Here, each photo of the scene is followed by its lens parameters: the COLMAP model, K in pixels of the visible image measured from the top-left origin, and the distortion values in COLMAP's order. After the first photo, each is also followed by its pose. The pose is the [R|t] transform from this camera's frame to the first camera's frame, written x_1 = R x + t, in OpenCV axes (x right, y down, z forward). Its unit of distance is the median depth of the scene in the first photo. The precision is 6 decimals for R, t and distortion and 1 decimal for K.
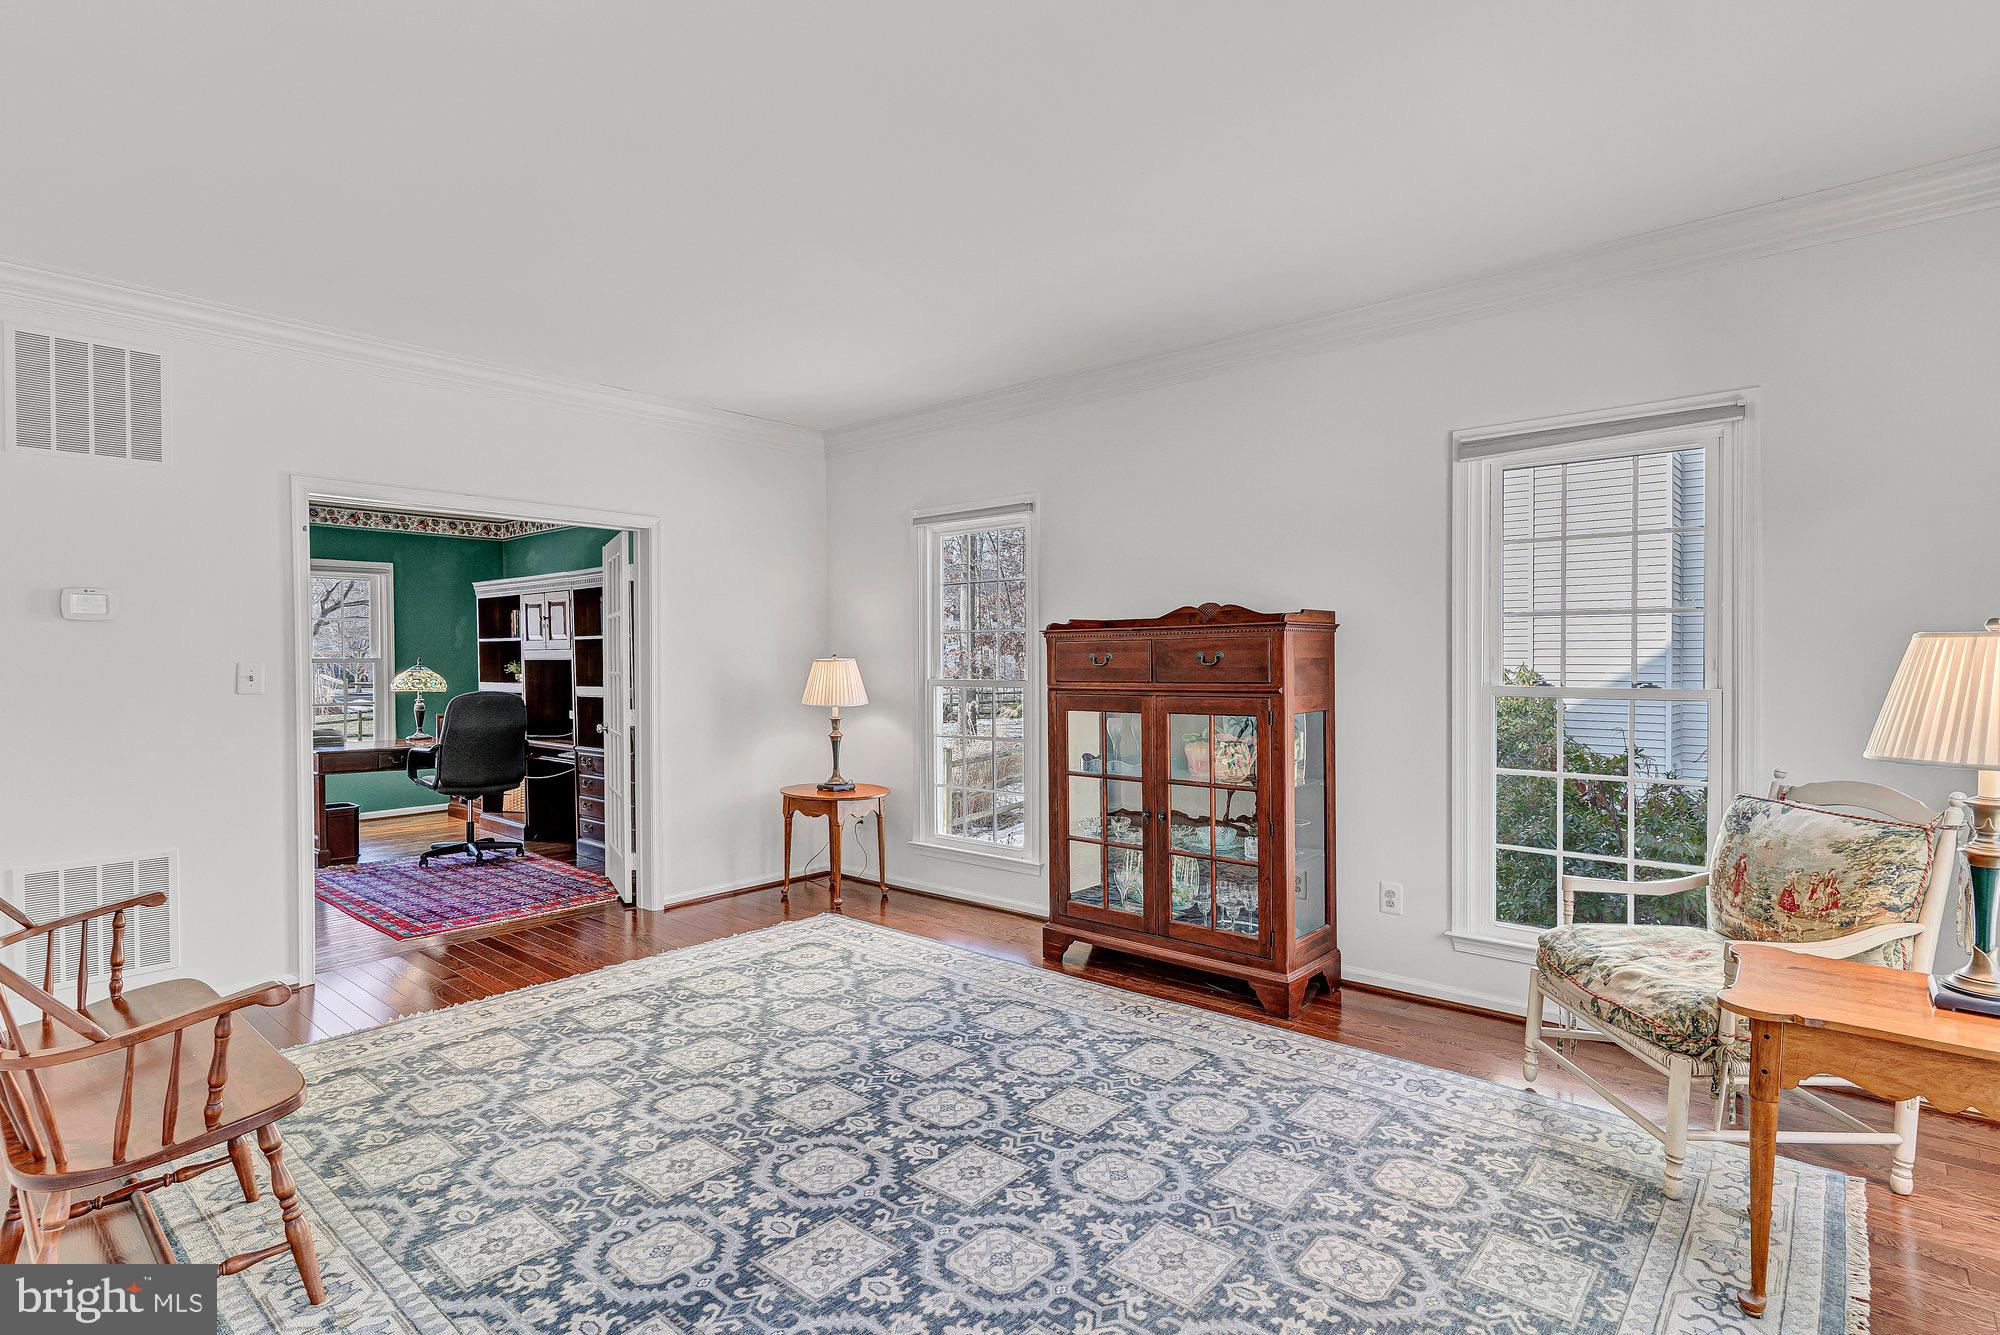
lens RADIAL K [[985.6, 0, 1000.7], [0, 985.6, 665.3], [0, 0, 1]] dist [0.001440, -0.001551]
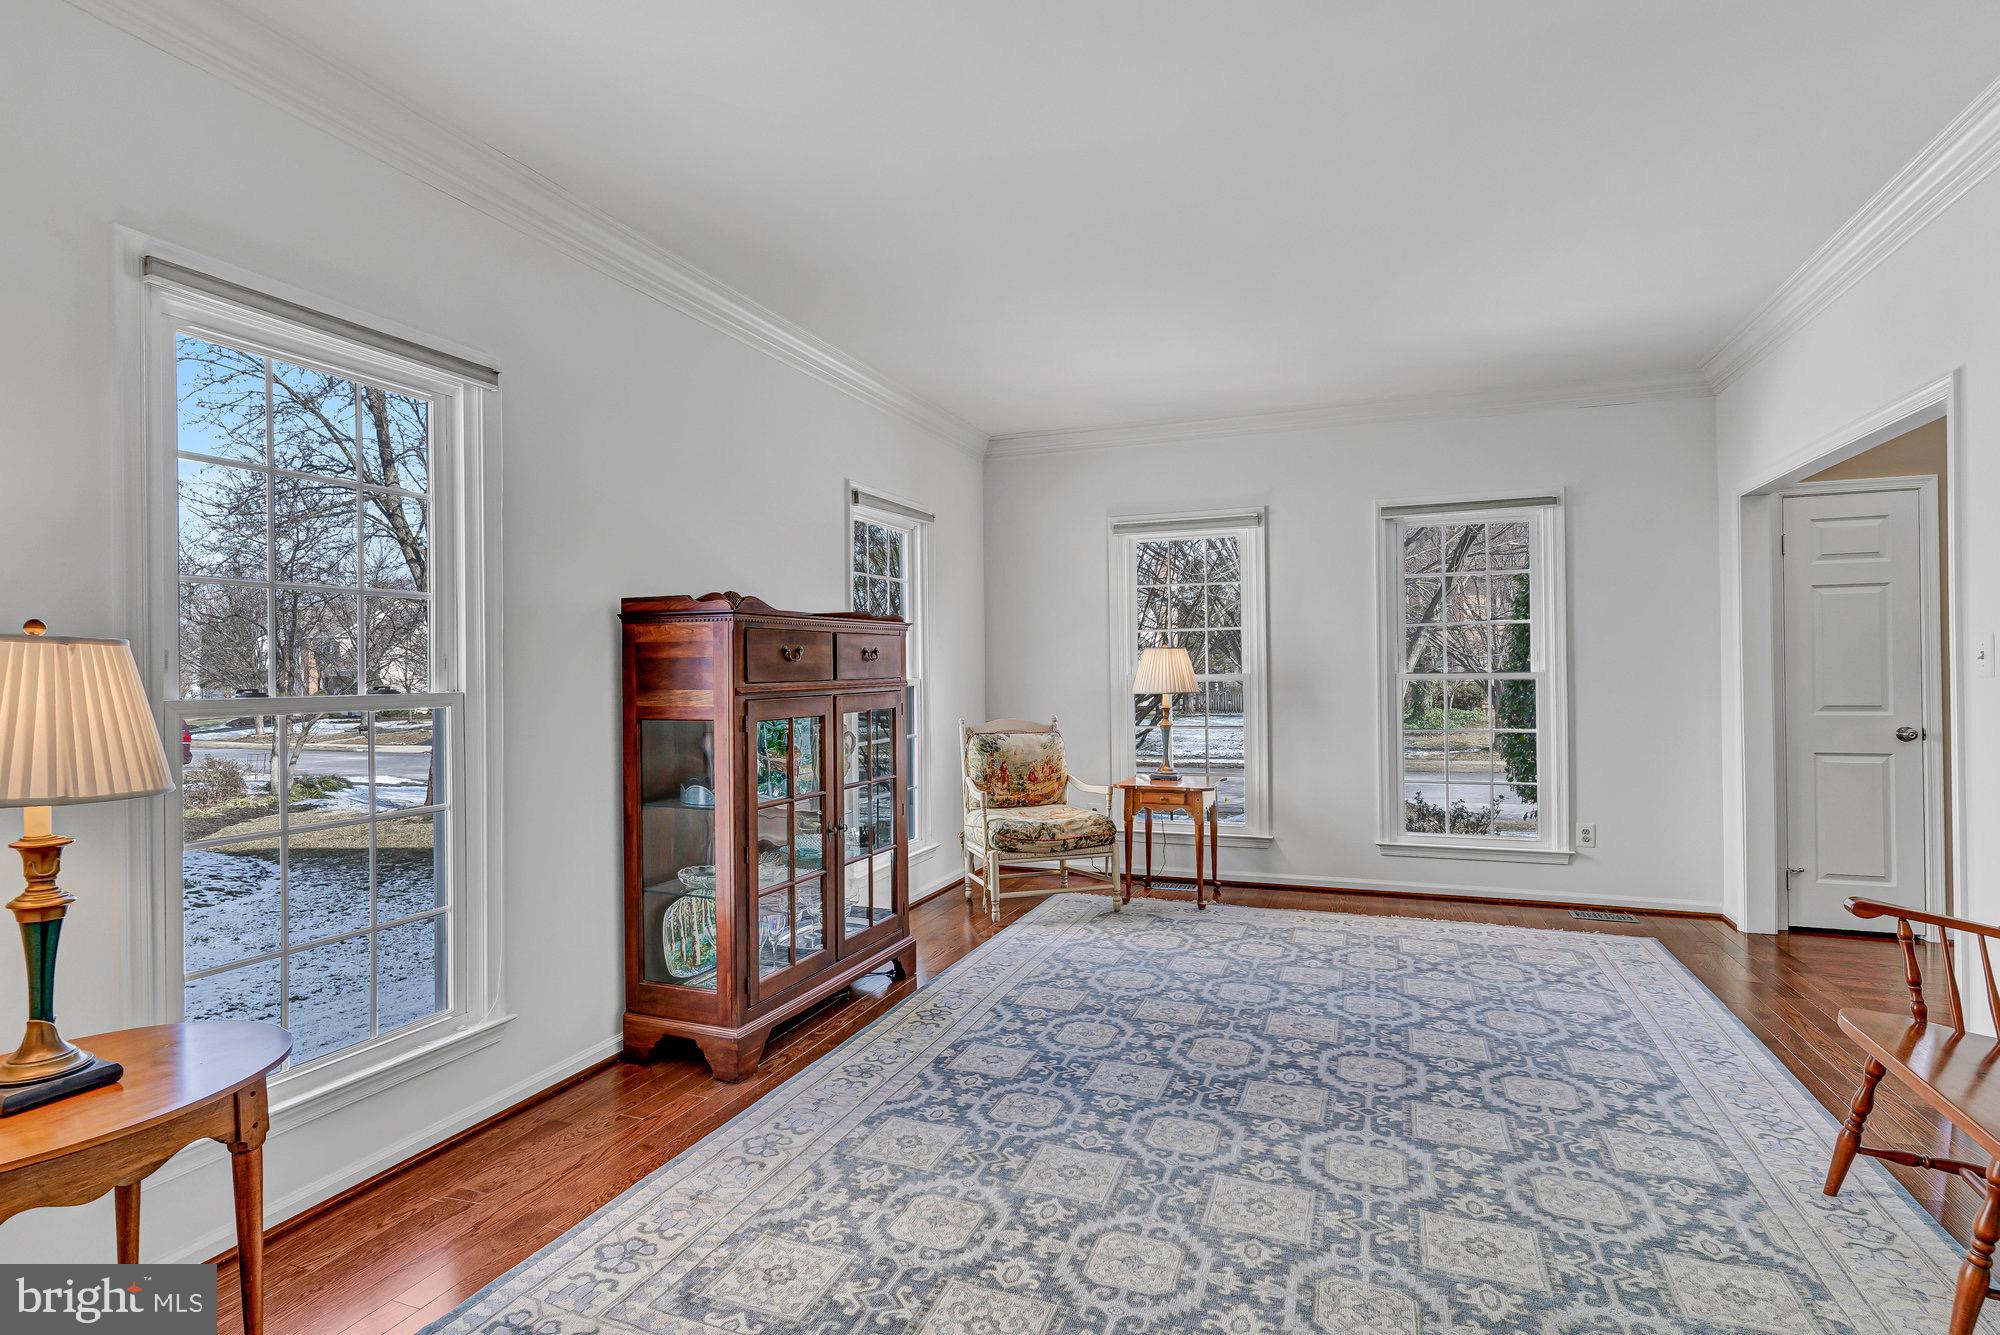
lens RADIAL K [[985.6, 0, 1002.5], [0, 985.6, 667.1], [0, 0, 1]] dist [0.001440, -0.001551]
pose [[-0.332599, 0.012663, 0.942983, -1.002818], [0.021908, 0.999744, -0.005698, 0.018951], [-0.942814, 0.018764, -0.332791, 1.562396]]
